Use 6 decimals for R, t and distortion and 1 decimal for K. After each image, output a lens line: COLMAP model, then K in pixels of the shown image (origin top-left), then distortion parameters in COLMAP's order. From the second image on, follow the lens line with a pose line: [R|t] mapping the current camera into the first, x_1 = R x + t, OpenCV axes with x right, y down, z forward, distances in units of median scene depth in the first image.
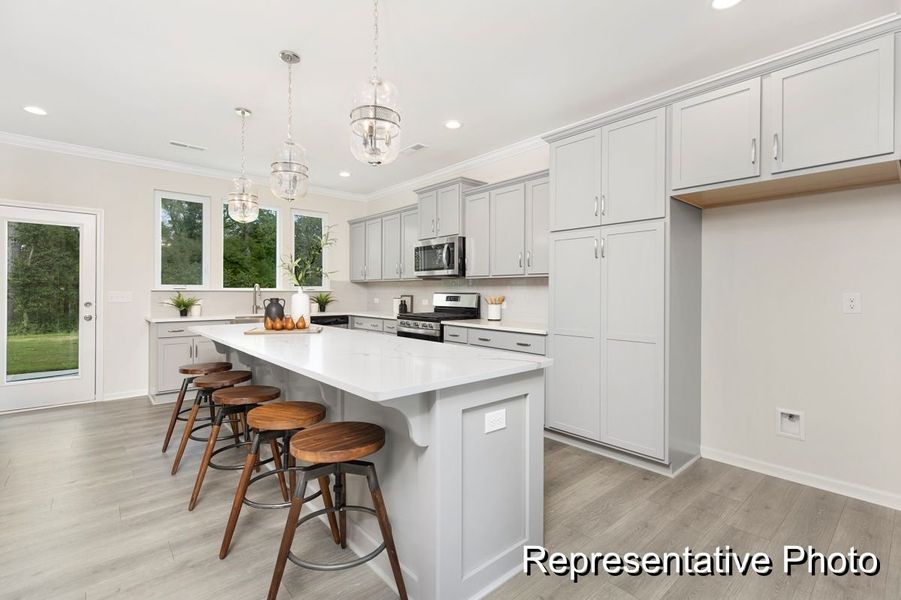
lens RADIAL K [[415.4, 0, 452.9], [0, 415.4, 295.8], [0, 0, 1]] dist [0.001242, 0.000043]
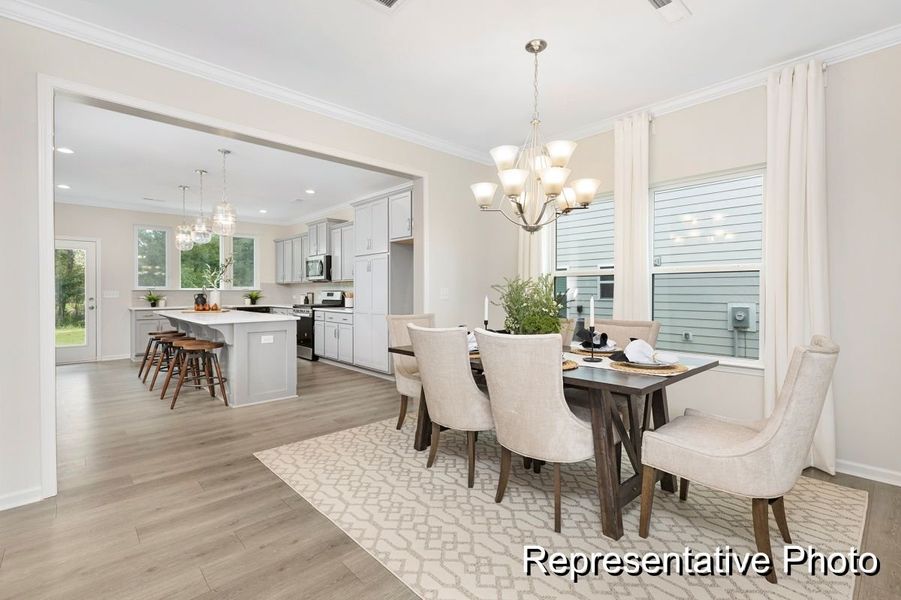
lens RADIAL K [[415.4, 0, 443.8], [0, 415.4, 298.3], [0, 0, 1]] dist [0.001242, 0.000043]
pose [[0.999870, -0.005058, 0.015290, 0.417691], [0.004930, 0.999953, 0.008376, 0.011135], [-0.015332, -0.008300, 0.999848, -0.574044]]
